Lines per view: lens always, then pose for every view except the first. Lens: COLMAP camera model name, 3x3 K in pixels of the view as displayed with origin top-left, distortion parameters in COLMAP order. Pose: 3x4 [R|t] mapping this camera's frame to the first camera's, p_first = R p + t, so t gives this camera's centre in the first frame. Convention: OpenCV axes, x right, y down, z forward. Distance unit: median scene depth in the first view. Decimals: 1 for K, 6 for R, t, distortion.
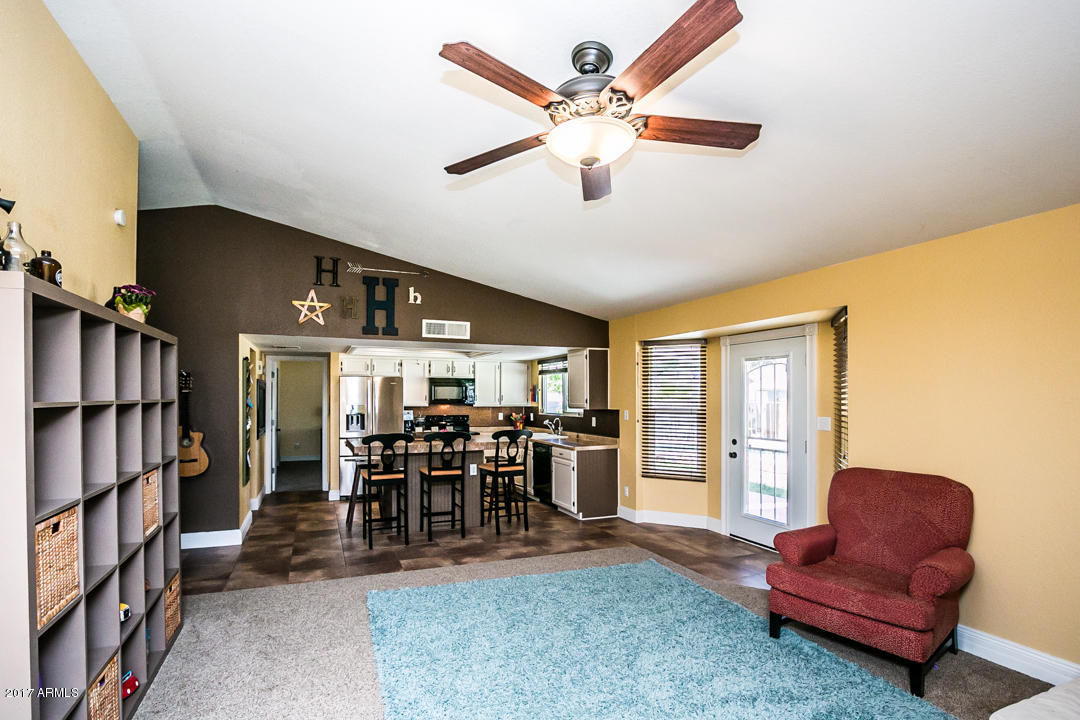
lens RADIAL K [[519.6, 0, 494.3], [0, 519.6, 394.3], [0, 0, 1]] dist [-0.073325, 0.000033]
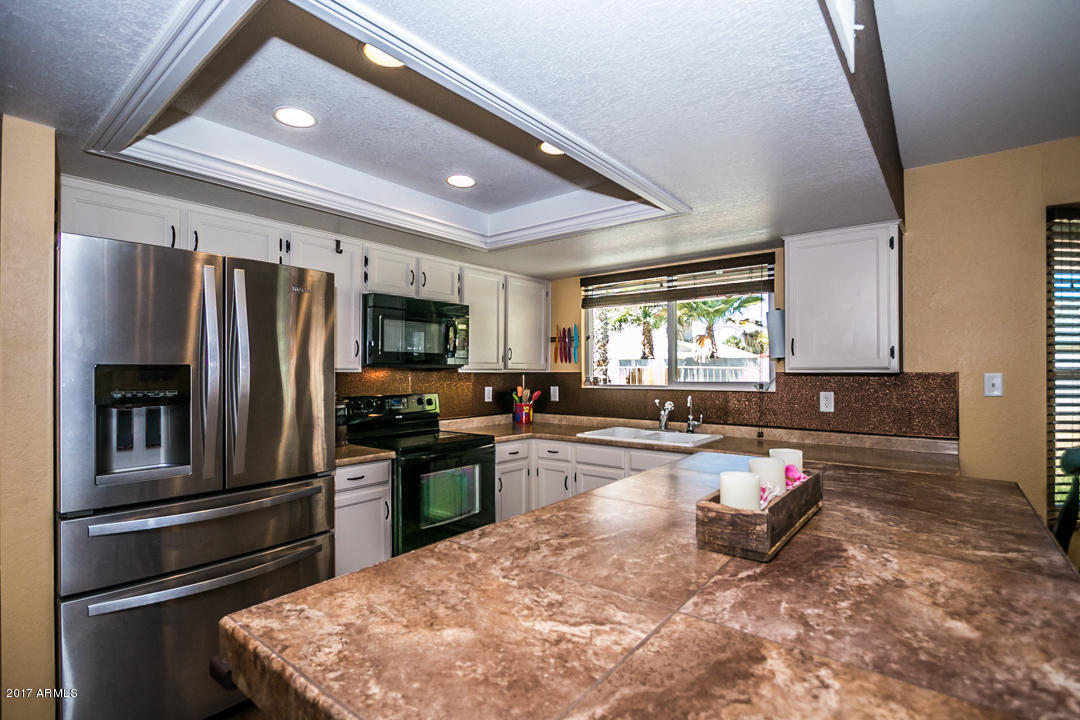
lens RADIAL K [[514.4, 0, 540.0], [0, 514.4, 360.0], [0, 0, 1]] dist [-0.013747, 0.000060]
pose [[0.855729, 0.006365, 0.517386, -0.297291], [-0.000275, 0.999930, -0.011847, 0.026989], [-0.517425, 0.009996, 0.855670, 0.903410]]
